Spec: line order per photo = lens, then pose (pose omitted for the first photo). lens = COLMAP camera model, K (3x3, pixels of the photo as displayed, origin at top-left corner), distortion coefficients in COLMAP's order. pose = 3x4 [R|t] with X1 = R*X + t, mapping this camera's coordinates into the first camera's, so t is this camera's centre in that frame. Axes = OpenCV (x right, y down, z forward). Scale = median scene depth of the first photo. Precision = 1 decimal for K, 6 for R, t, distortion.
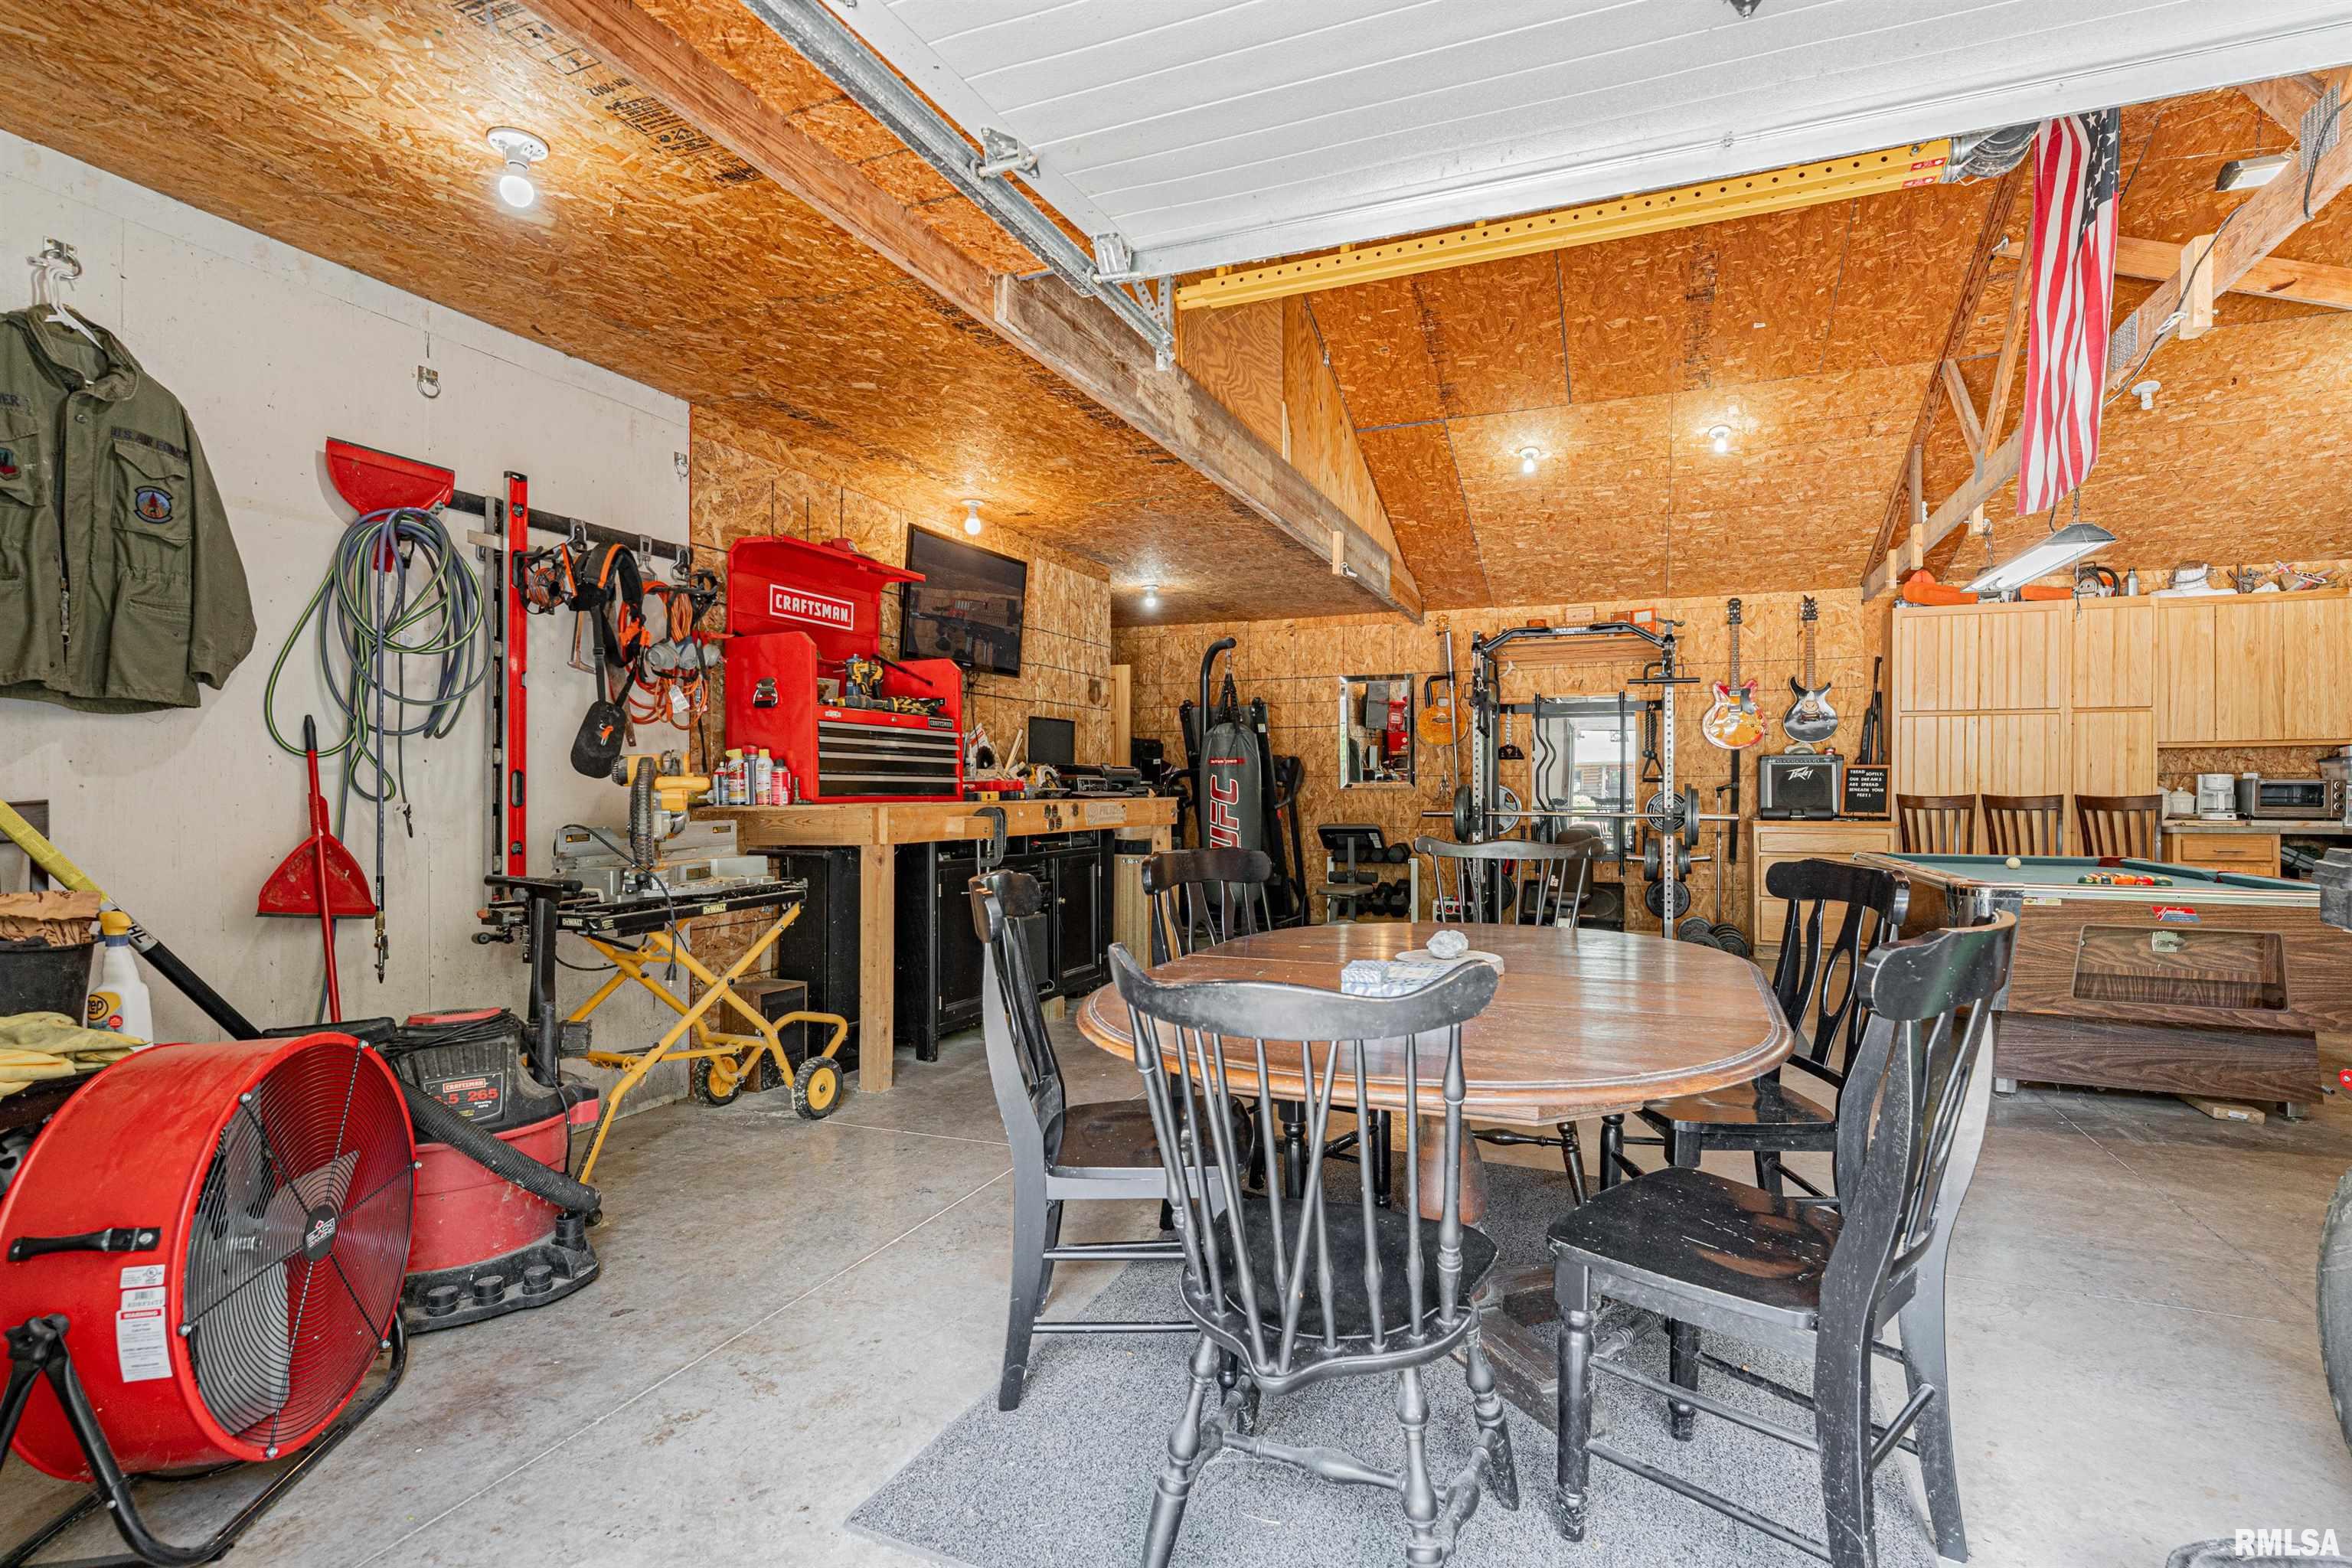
lens RADIAL K [[1138.6, 0, 1178.4], [0, 1138.6, 792.7], [0, 0, 1]] dist [-0.000115, -0.000254]
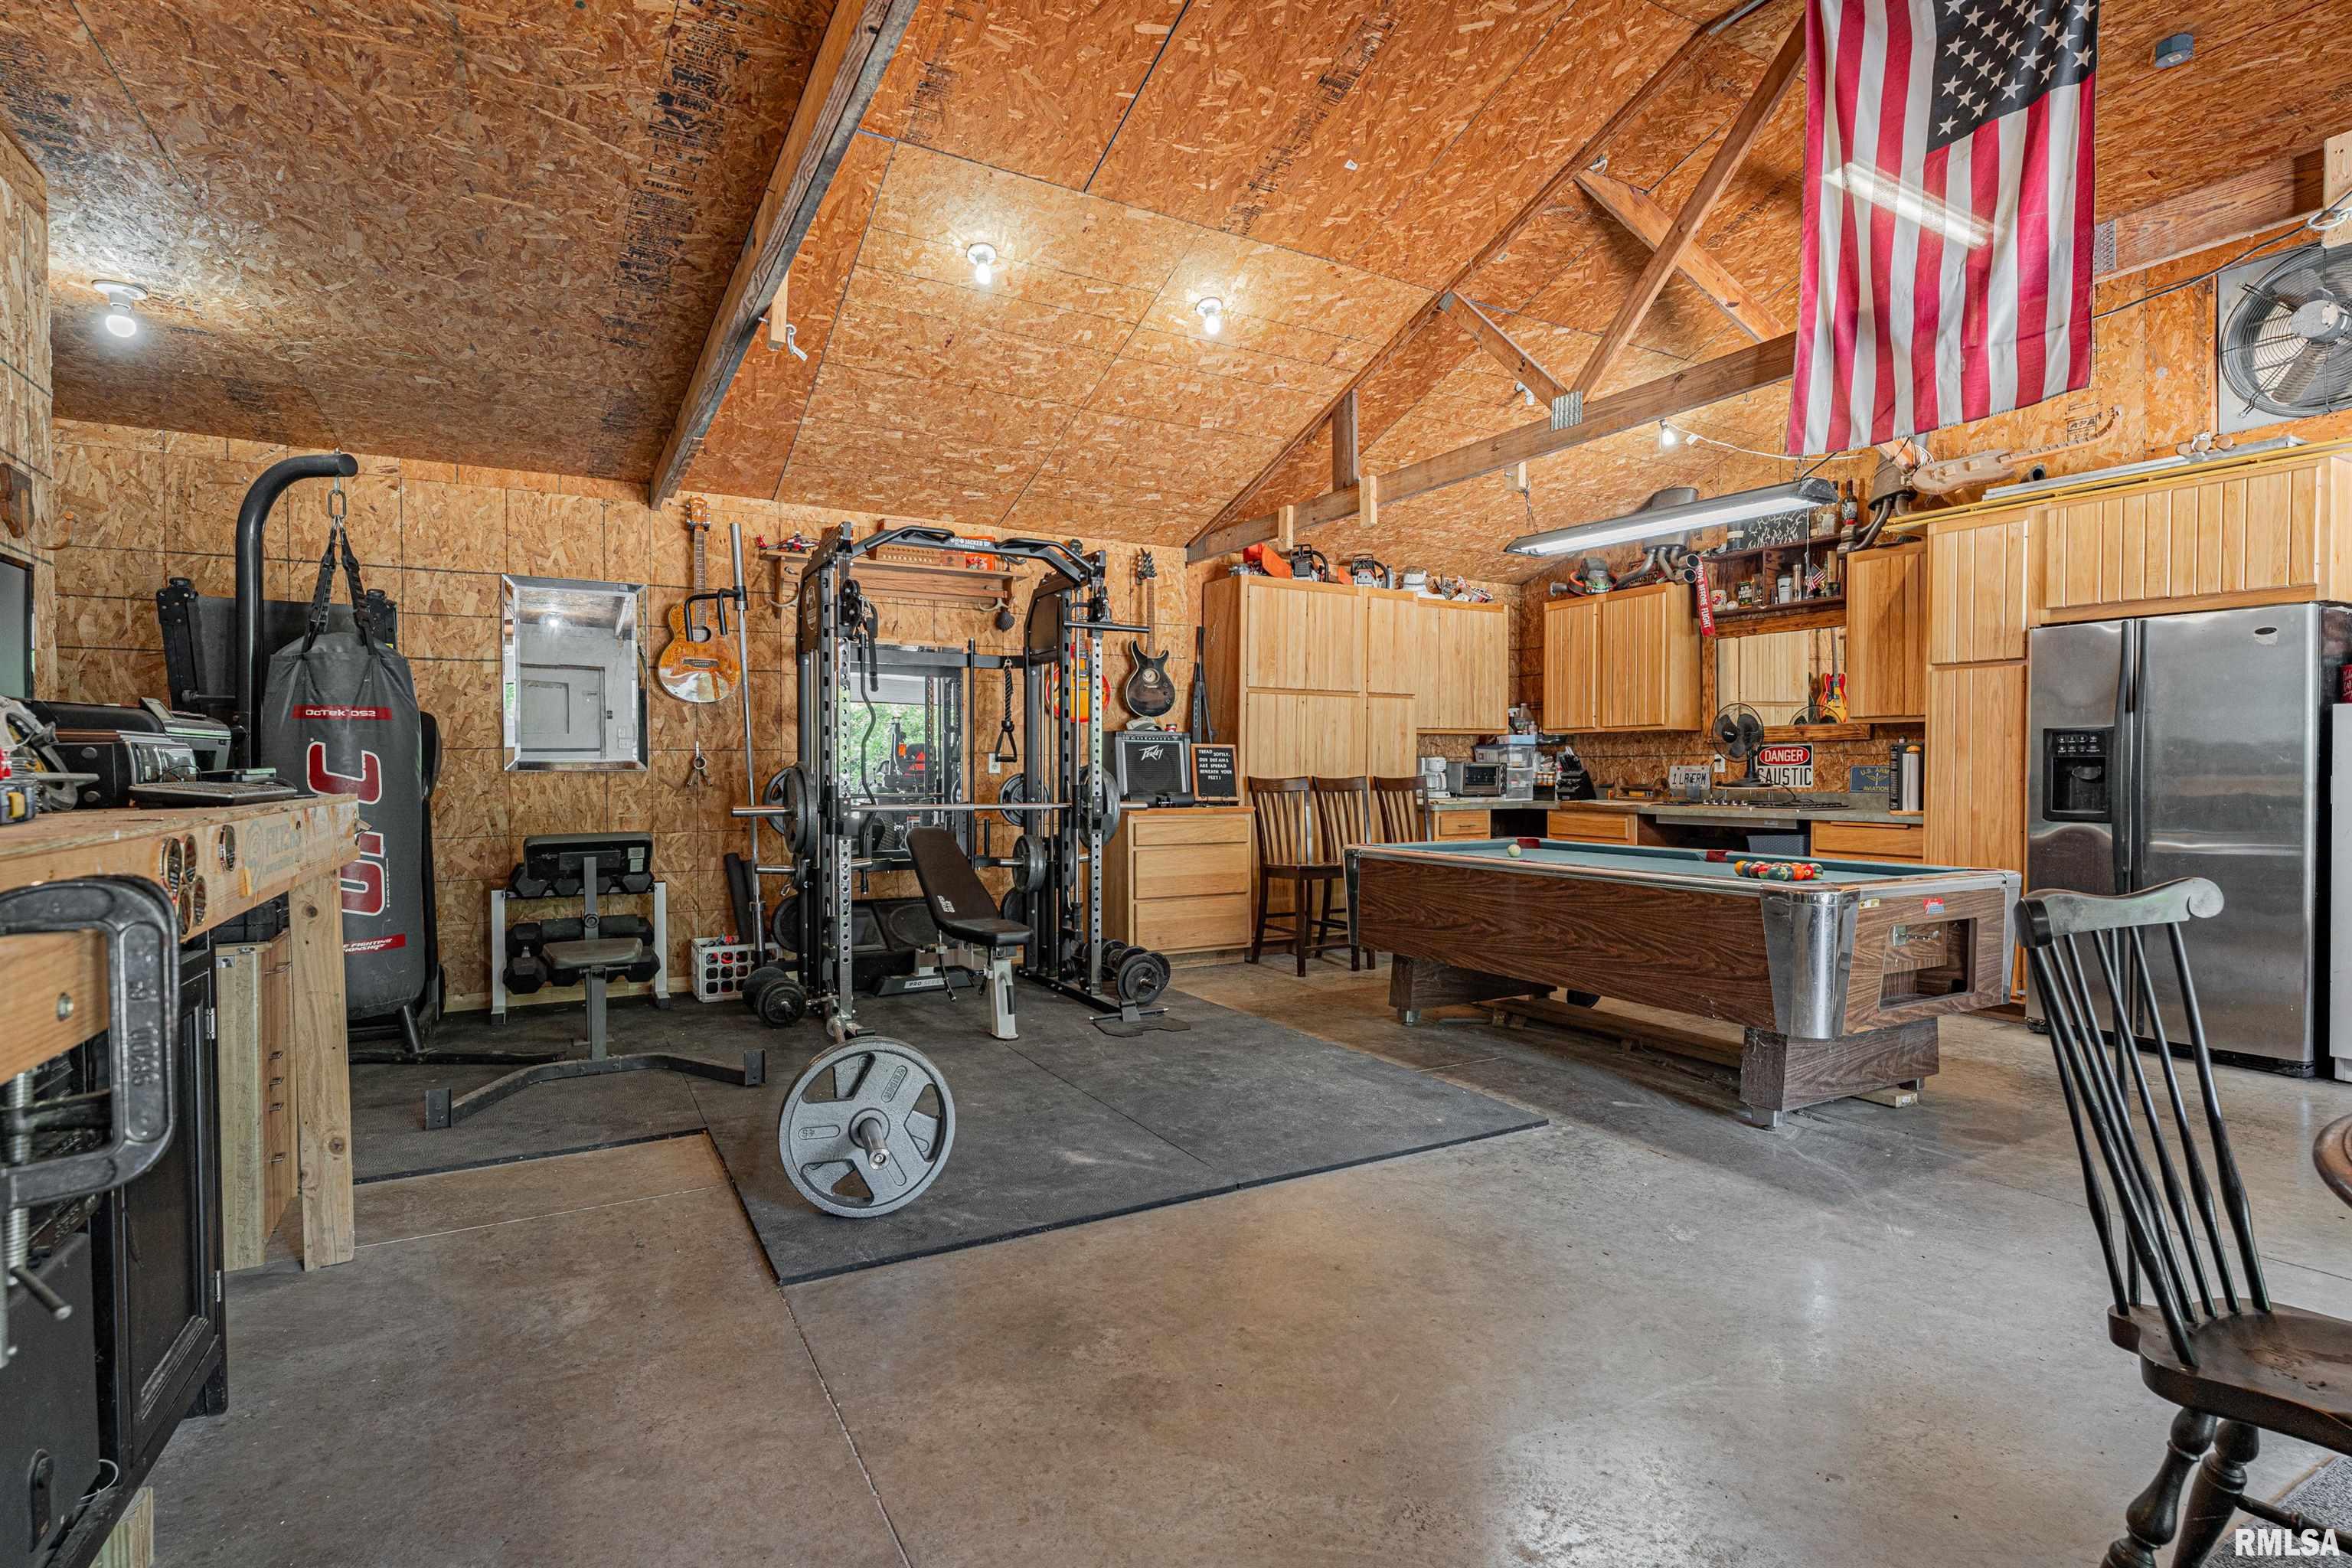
lens RADIAL K [[1138.6, 0, 1177.8], [0, 1138.6, 783.6], [0, 0, 1]] dist [-0.000115, -0.000254]
pose [[0.614303, -0.009304, 0.789015, -0.127016], [0.002782, 0.999950, 0.009625, -0.001920], [-0.789065, -0.003717, 0.614298, 0.468025]]
